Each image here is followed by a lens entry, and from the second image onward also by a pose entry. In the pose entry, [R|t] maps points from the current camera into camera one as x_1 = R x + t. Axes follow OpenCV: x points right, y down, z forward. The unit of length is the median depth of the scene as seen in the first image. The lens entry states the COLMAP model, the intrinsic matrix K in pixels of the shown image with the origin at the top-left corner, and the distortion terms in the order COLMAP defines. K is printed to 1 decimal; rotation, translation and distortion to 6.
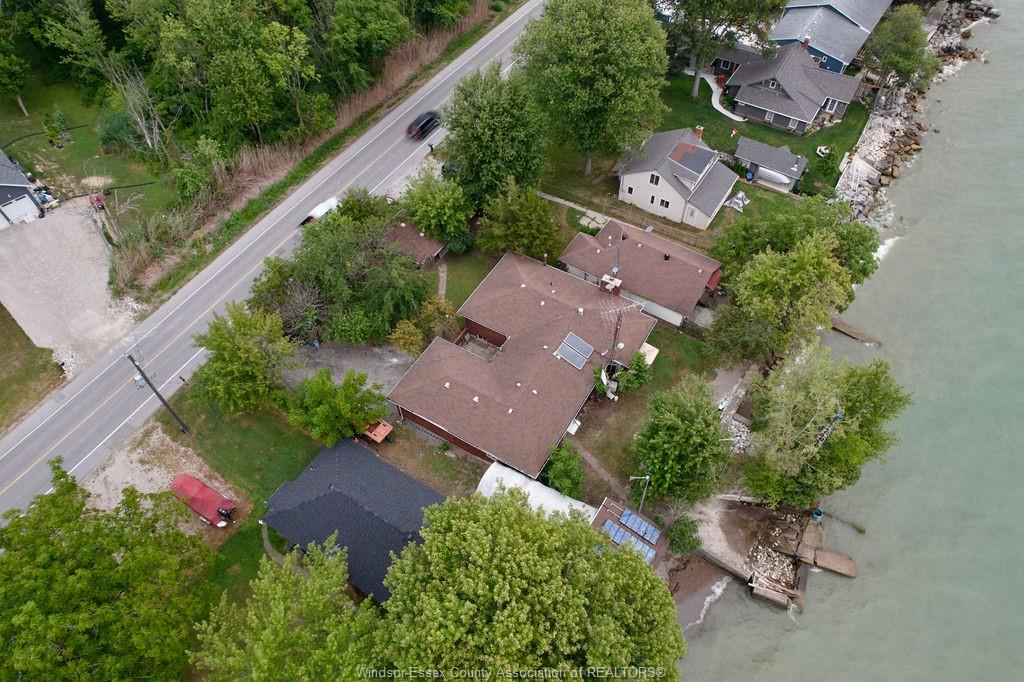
lens RADIAL K [[670.8, 0, 512.0], [0, 670.8, 341.0], [0, 0, 1]] dist [-0.046309, 0.000796]
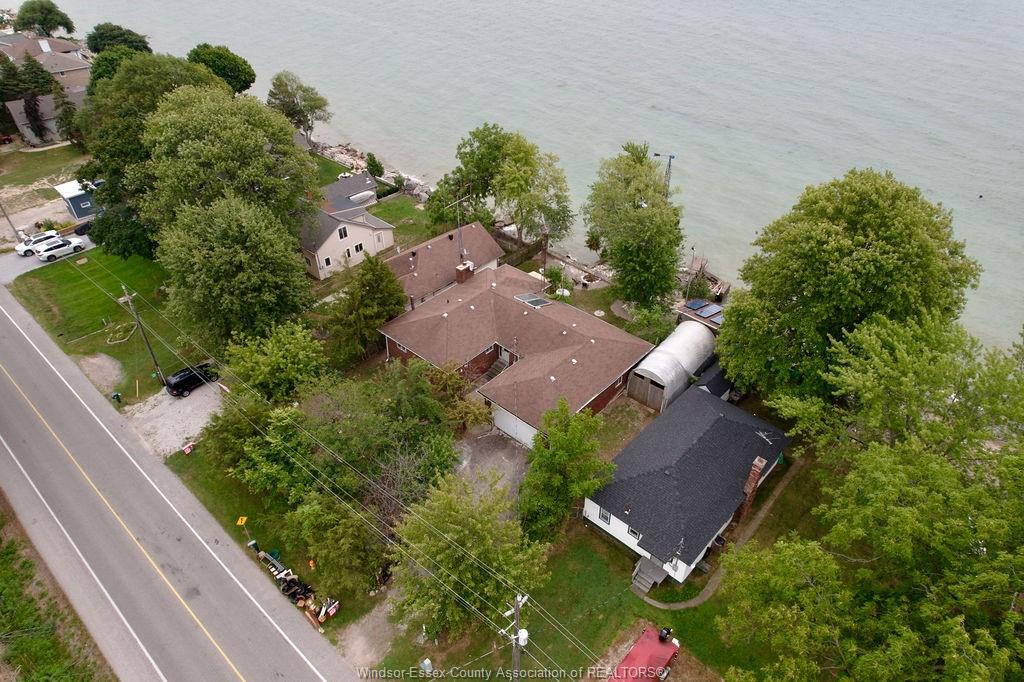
lens RADIAL K [[670.8, 0, 512.0], [0, 670.8, 341.0], [0, 0, 1]] dist [-0.046309, 0.000796]
pose [[0.189206, -0.581214, 0.791449, -0.641946], [0.781597, 0.577043, 0.236911, -0.183201], [-0.594396, 0.573769, 0.563455, 0.353552]]
